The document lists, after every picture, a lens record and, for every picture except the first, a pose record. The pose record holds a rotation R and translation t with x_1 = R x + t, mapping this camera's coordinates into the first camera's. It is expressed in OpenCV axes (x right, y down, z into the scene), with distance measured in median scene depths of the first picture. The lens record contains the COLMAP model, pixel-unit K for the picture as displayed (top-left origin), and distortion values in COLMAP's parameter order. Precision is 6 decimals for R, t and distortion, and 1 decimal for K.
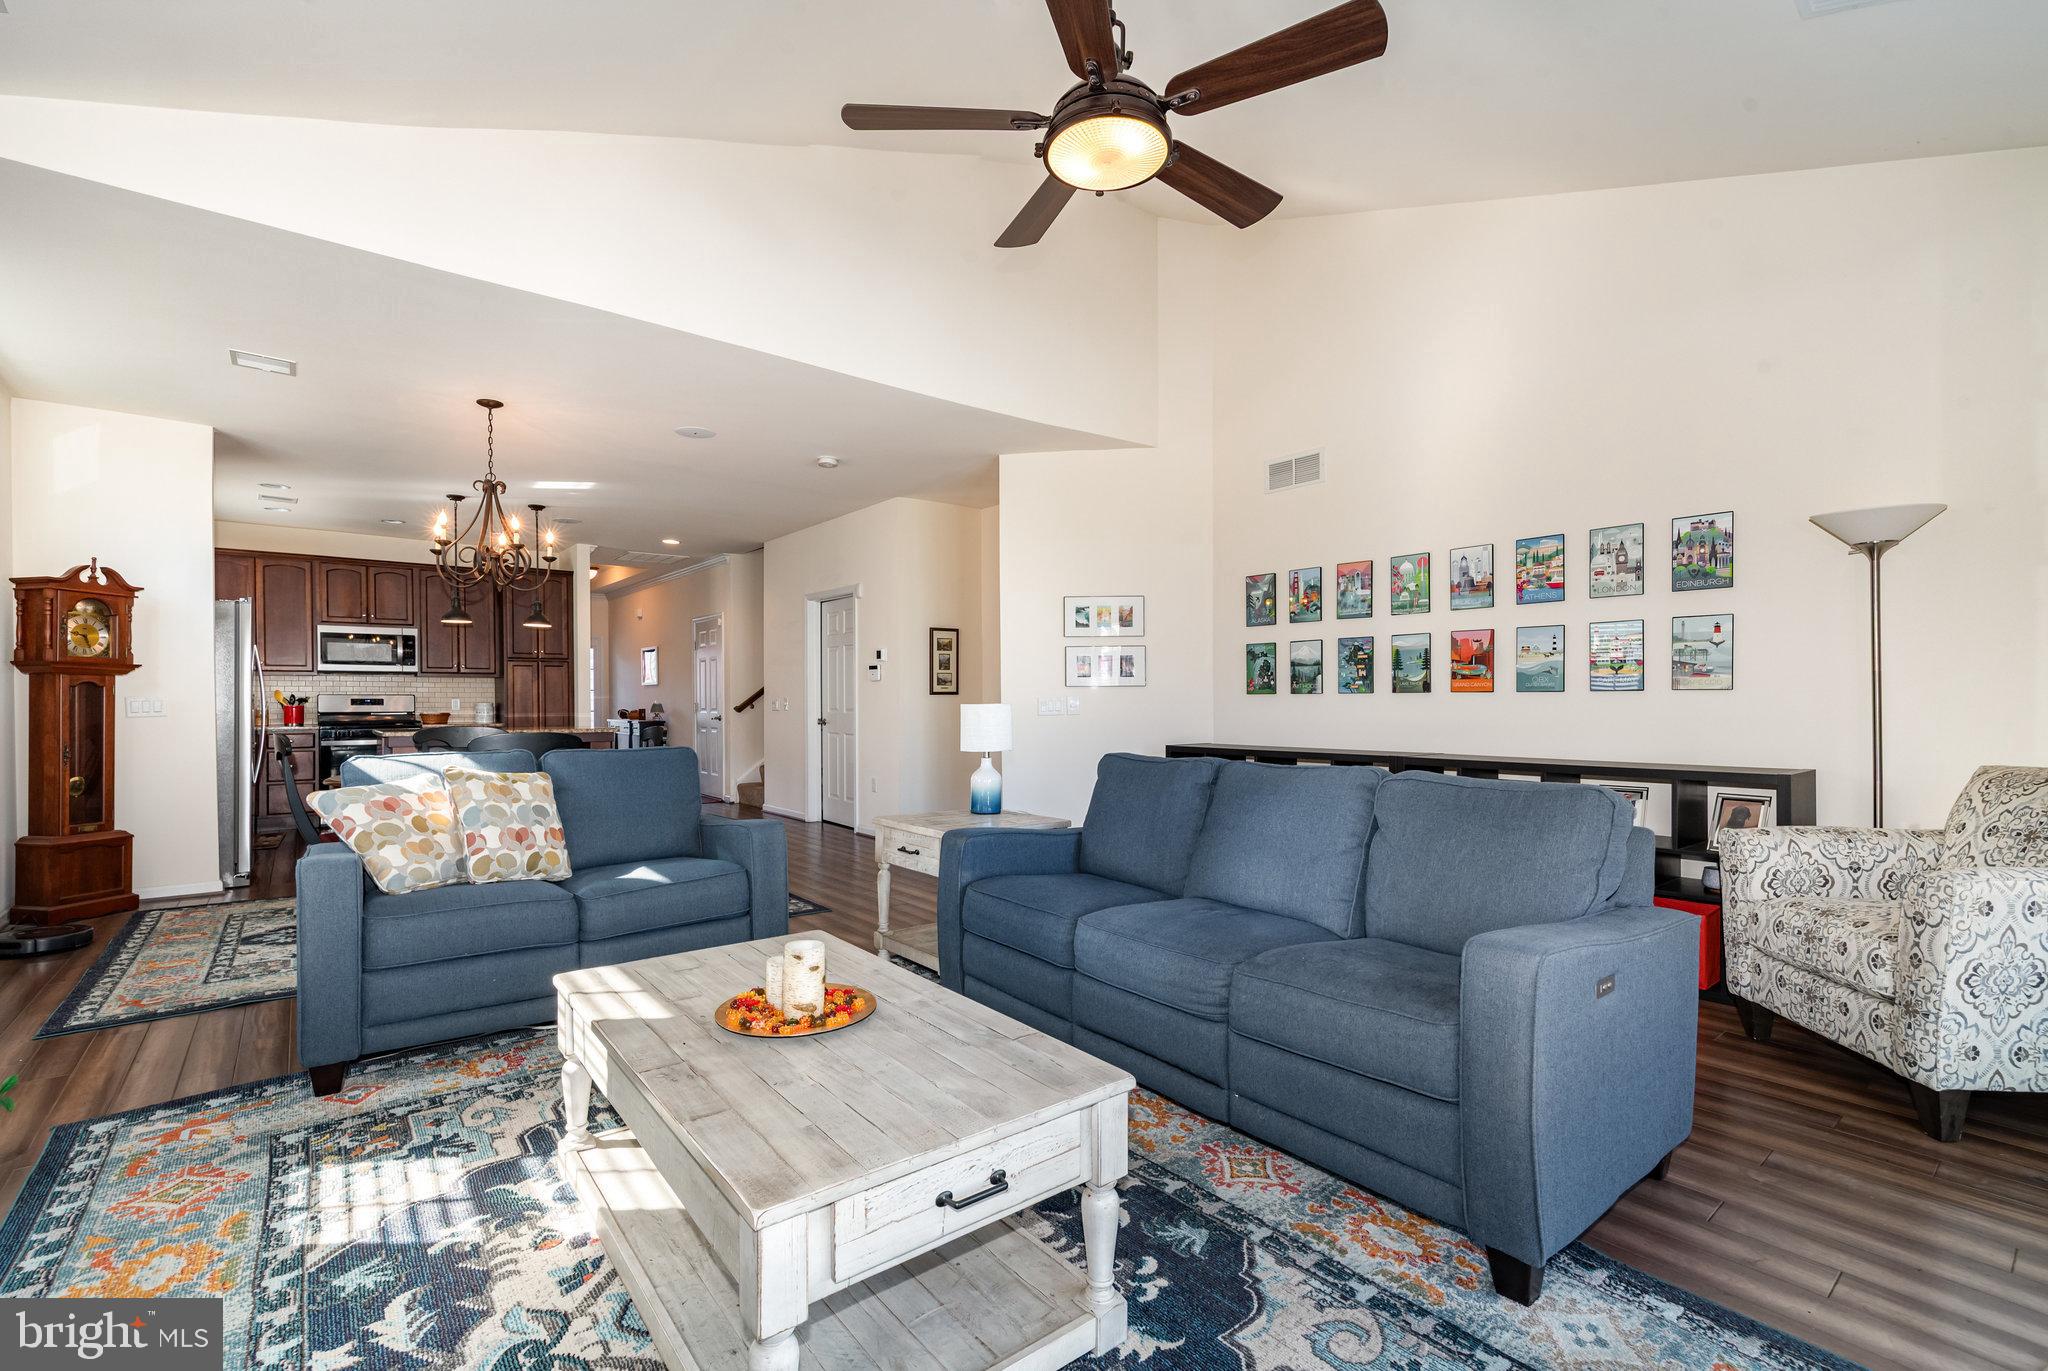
lens RADIAL K [[898.8, 0, 1012.4], [0, 898.8, 695.8], [0, 0, 1]] dist [-0.009018, 0.003029]
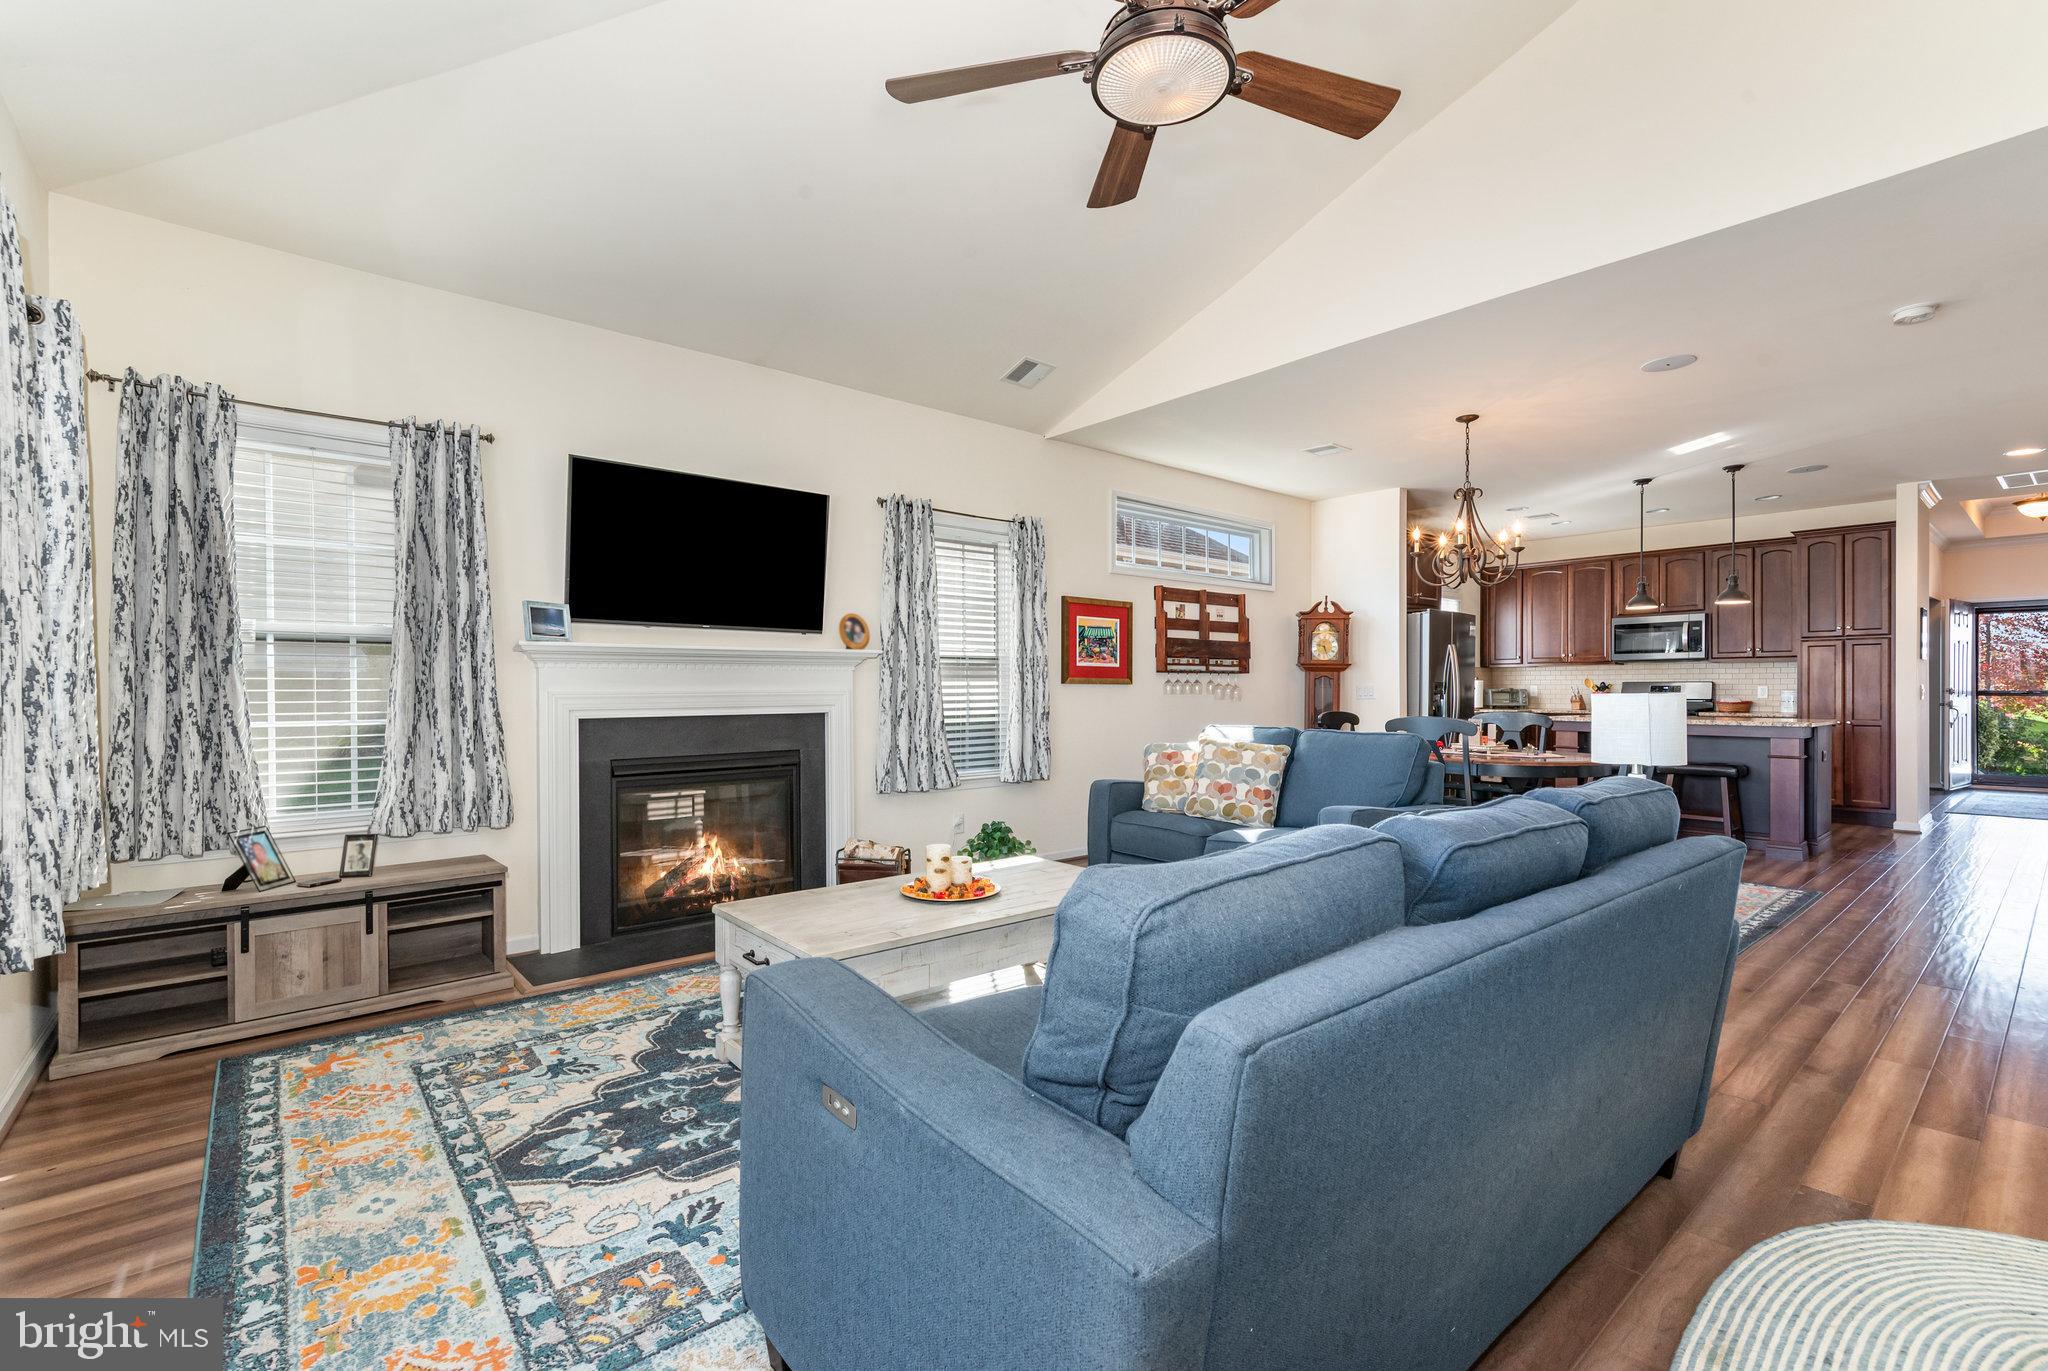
lens RADIAL K [[898.8, 0, 1026.0], [0, 898.8, 691.3], [0, 0, 1]] dist [-0.009018, 0.003029]
pose [[0.035441, 0.004486, -0.999362, 0.444260], [0.006117, 0.999970, 0.004705, 0.000811], [0.999353, -0.006280, 0.035412, 0.368099]]
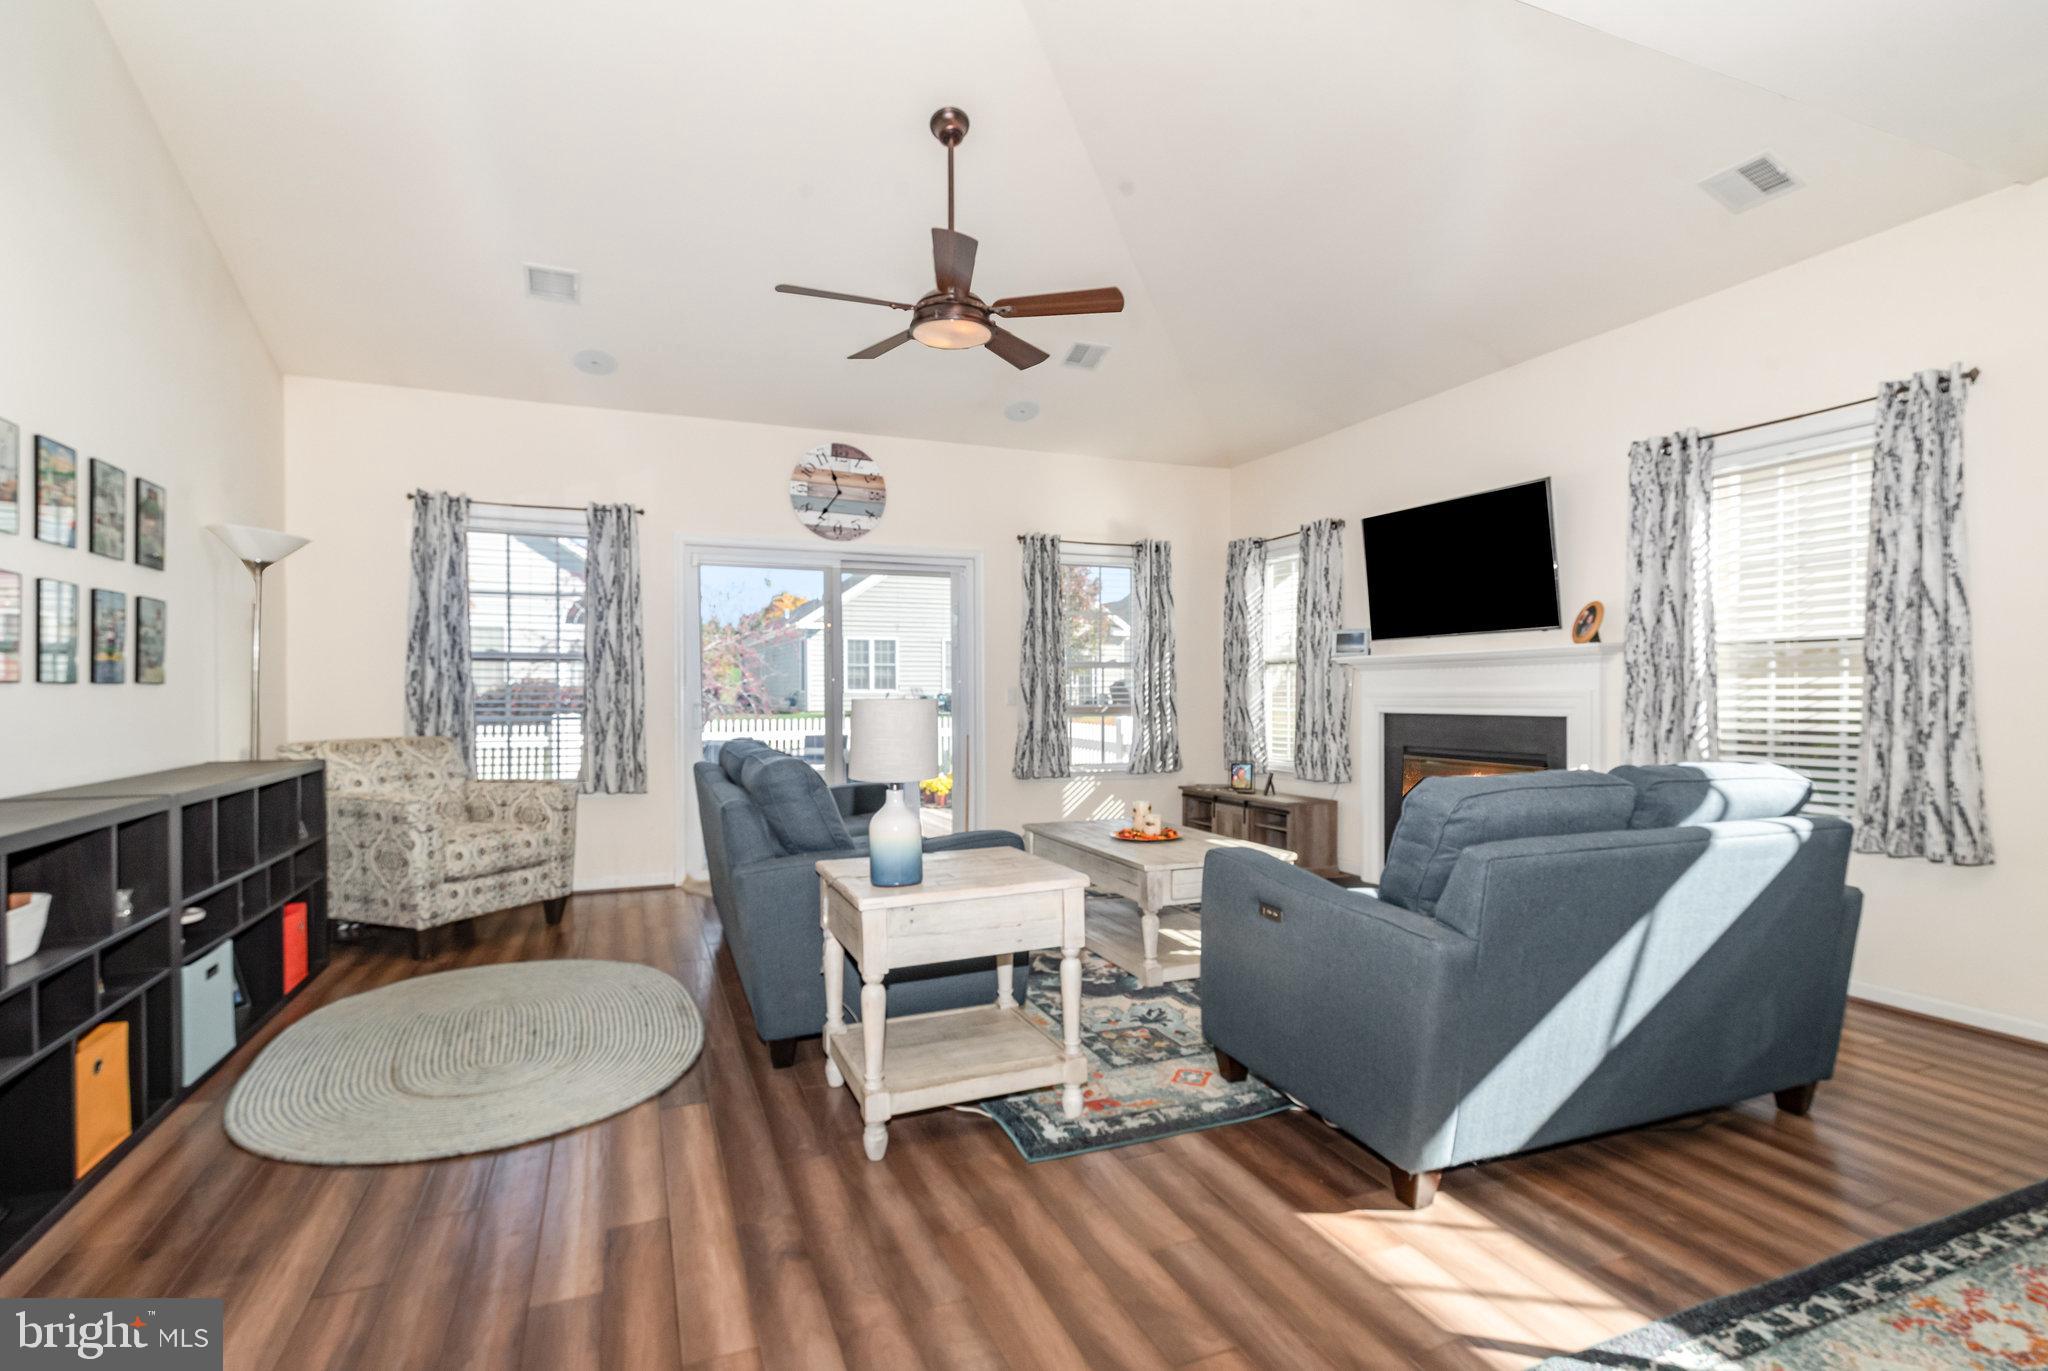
lens RADIAL K [[950.2, 0, 1019.8], [0, 950.2, 693.4], [0, 0, 1]] dist [-0.015946, -0.000288]
pose [[-0.963545, 0.001762, 0.267540, -0.204378], [0.001122, 0.999996, -0.002546, 0.005946], [-0.267544, -0.002153, -0.963543, 1.131987]]
